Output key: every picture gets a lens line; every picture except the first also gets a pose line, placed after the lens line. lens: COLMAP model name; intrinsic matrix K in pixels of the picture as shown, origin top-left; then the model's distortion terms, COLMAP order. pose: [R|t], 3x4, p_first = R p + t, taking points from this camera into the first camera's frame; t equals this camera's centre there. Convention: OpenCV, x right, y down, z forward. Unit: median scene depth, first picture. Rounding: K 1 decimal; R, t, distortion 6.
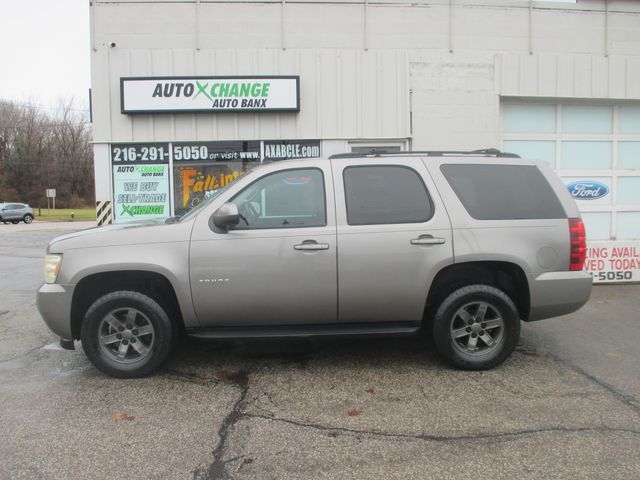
lens RADIAL K [[556.8, 0, 320.4], [0, 556.8, 240.9], [0, 0, 1]] dist [-0.035295, 0.005312]
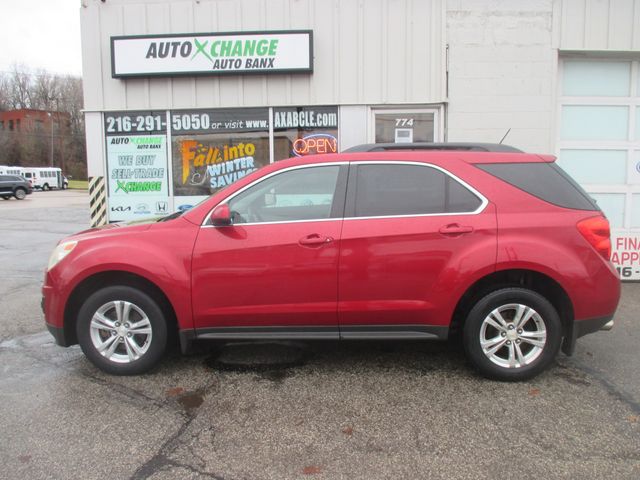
lens RADIAL K [[556.8, 0, 316.8], [0, 556.8, 241.2], [0, 0, 1]] dist [-0.035295, 0.005312]
pose [[0.993004, 0.017937, -0.116713, 0.072746], [-0.012593, 0.998845, 0.046361, -0.012782], [0.117410, -0.044567, 0.992083, 0.142119]]
